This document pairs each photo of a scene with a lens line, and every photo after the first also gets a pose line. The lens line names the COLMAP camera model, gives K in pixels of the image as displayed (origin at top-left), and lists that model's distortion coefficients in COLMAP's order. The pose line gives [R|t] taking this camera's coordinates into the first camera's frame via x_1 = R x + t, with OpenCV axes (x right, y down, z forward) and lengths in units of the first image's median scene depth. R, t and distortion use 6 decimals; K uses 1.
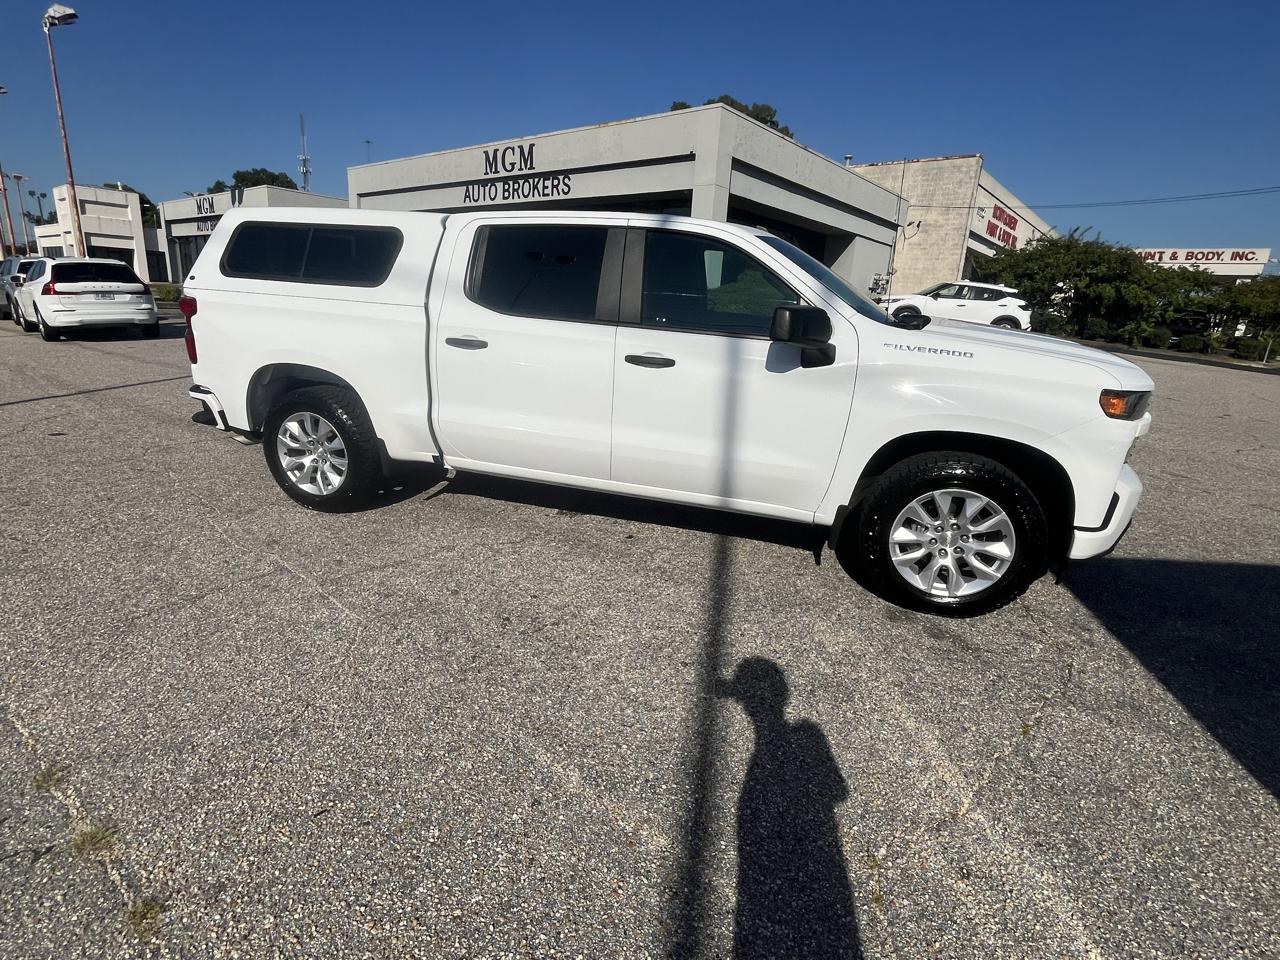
lens RADIAL K [[631.7, 0, 635.8], [0, 631.7, 476.6], [0, 0, 1]] dist [-0.002512, -0.000230]
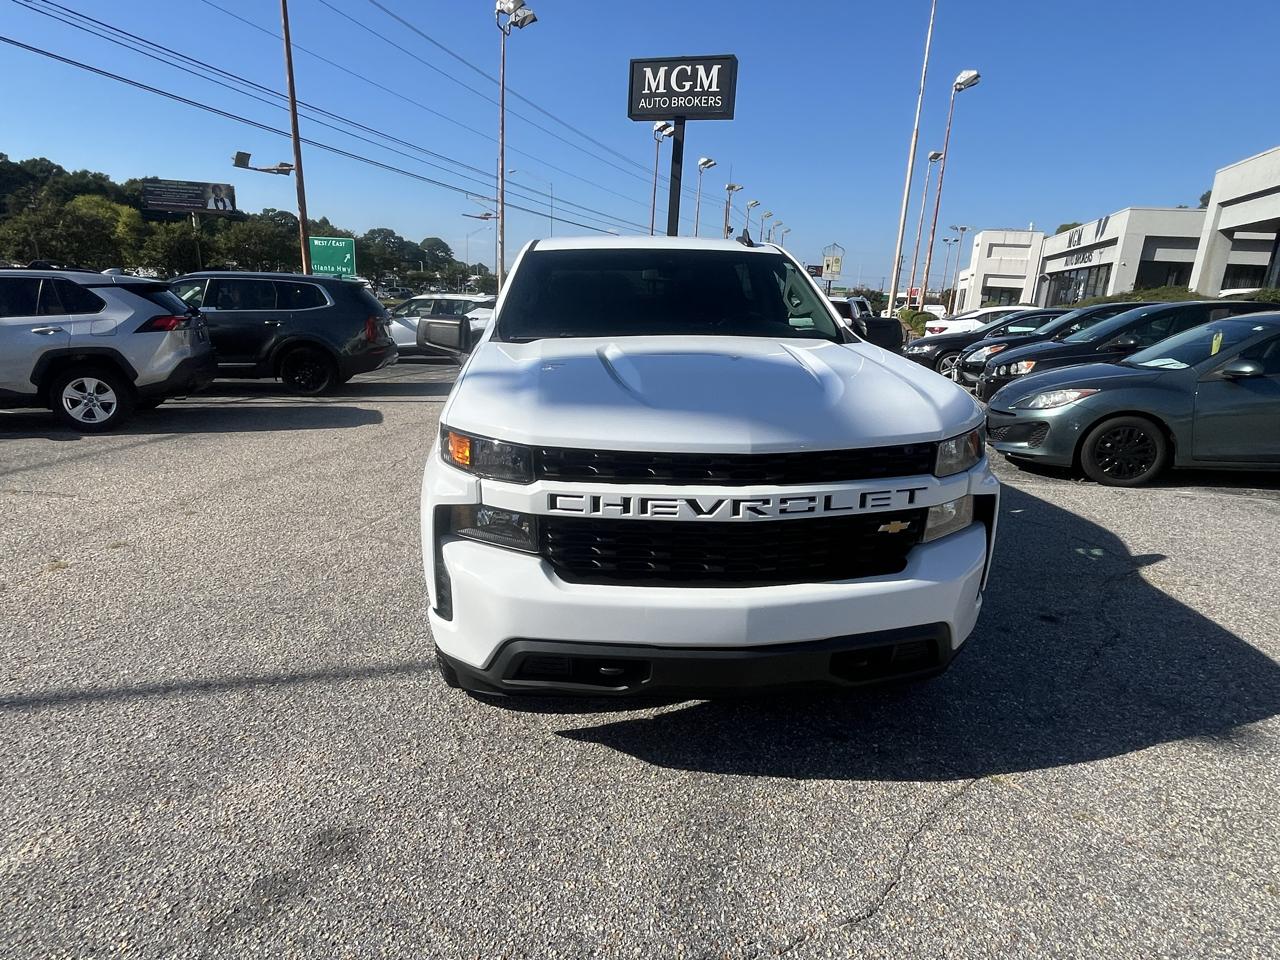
lens RADIAL K [[725.3, 0, 634.7], [0, 725.3, 477.5], [0, 0, 1]] dist [-0.002779, -0.000669]
pose [[0.372176, 0.197883, -0.906823, 0.221308], [-0.276481, 0.956292, 0.095205, -0.051600], [0.886027, 0.215287, 0.410620, 0.185798]]
